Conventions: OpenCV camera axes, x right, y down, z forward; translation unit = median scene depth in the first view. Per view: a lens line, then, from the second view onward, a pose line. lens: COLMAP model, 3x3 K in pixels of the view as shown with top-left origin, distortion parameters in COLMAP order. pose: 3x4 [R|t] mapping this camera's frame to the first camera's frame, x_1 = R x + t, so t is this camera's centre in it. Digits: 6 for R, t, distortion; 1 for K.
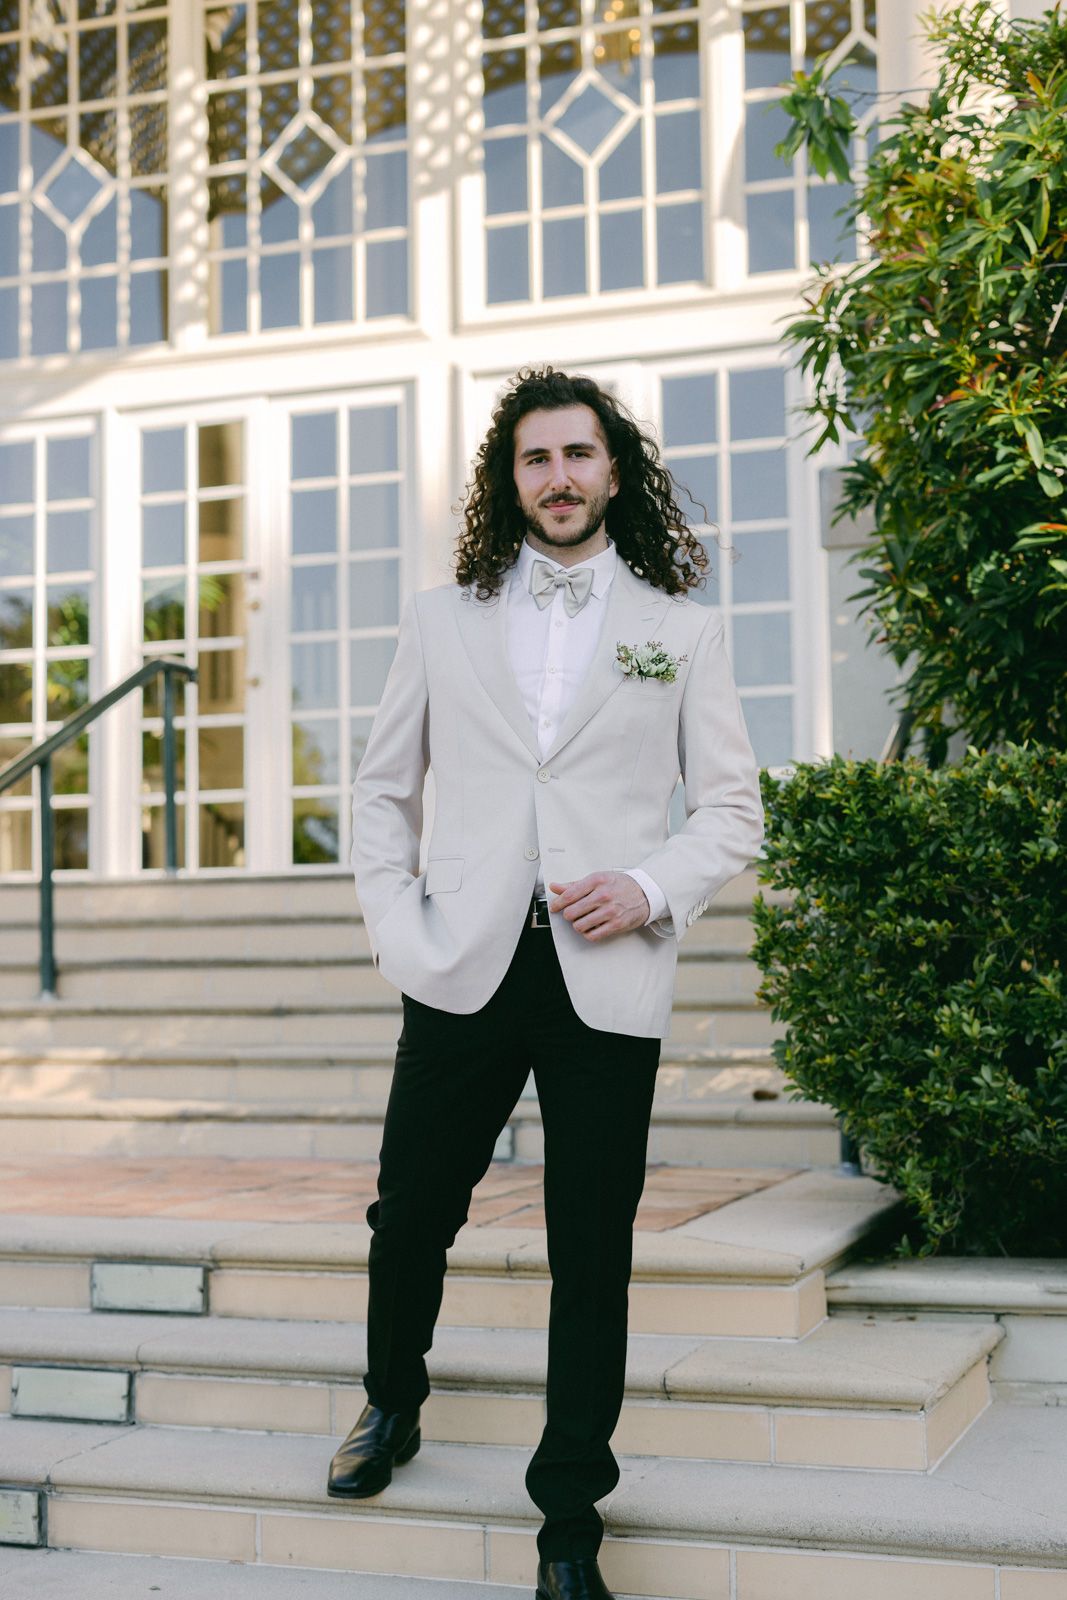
lens RADIAL K [[2285.1, 0, 533.4], [0, 2285.1, 820.2], [0, 0, 1]] dist [0.019813, 0.000621]
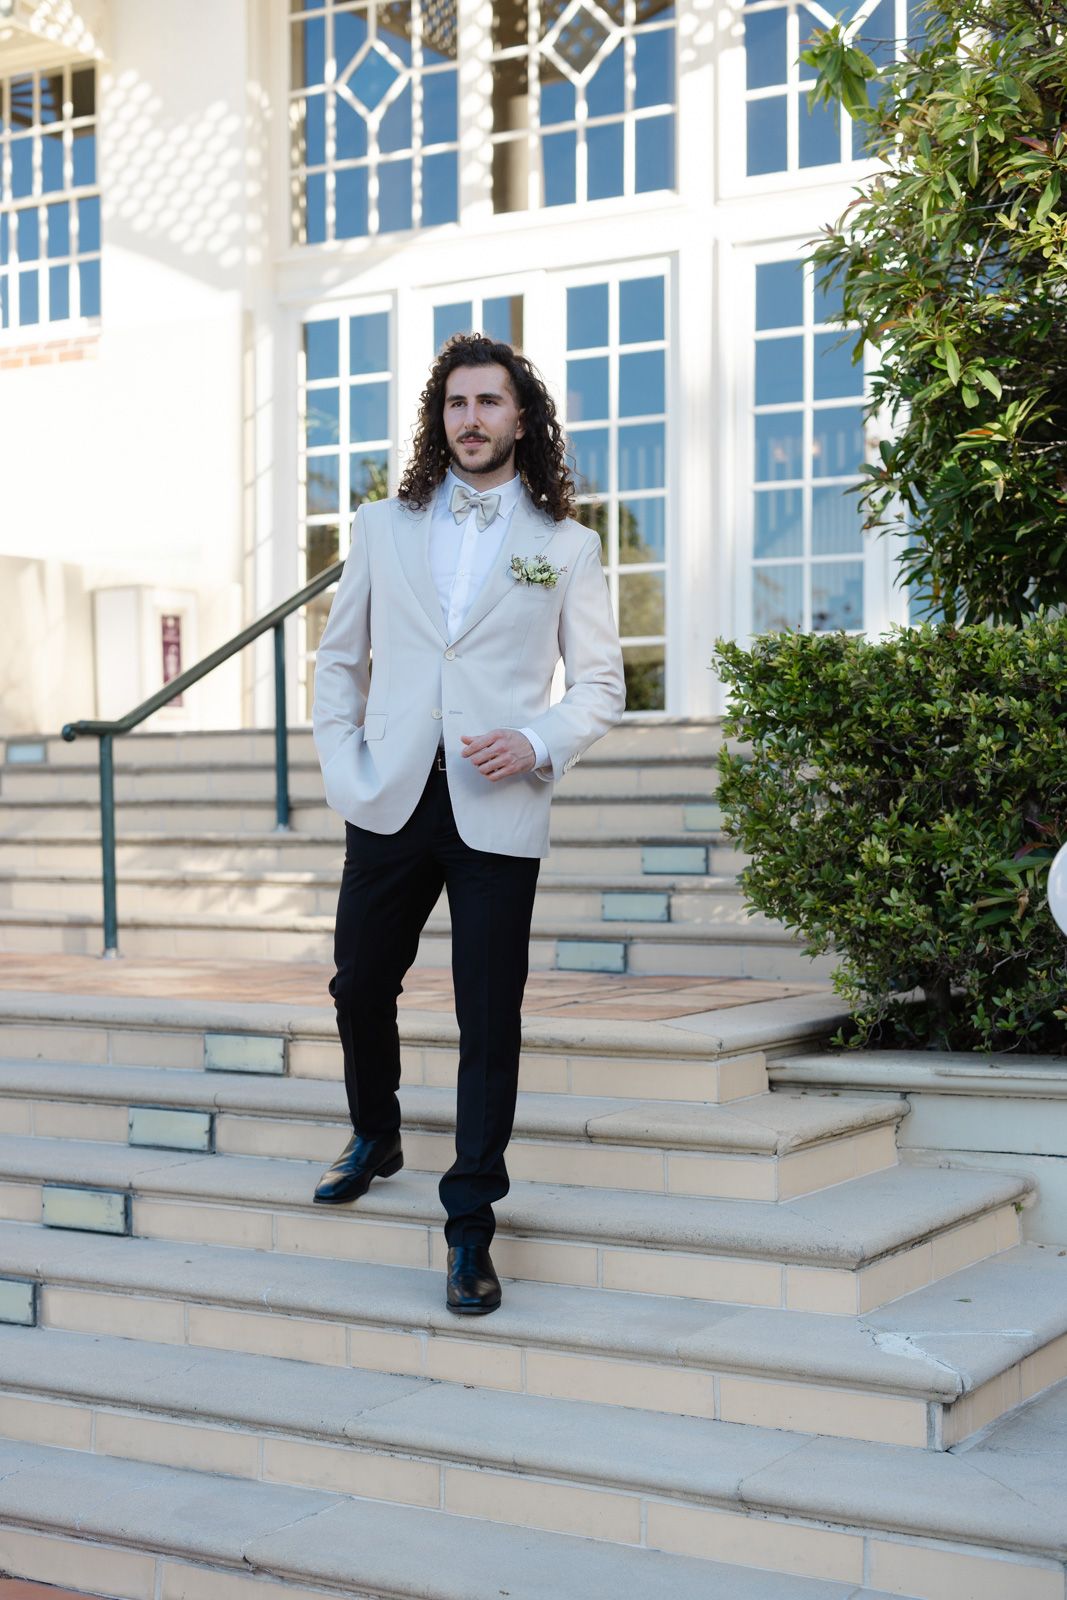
lens RADIAL K [[2360.2, 0, 533.6], [0, 2360.2, 800.4], [0, 0, 1]] dist [0.015890, 0.143574]
pose [[0.981814, 0.009003, -0.189632, 0.241596], [0.002261, 0.998249, 0.059102, -0.012815], [0.189832, -0.058456, 0.980075, -0.248634]]
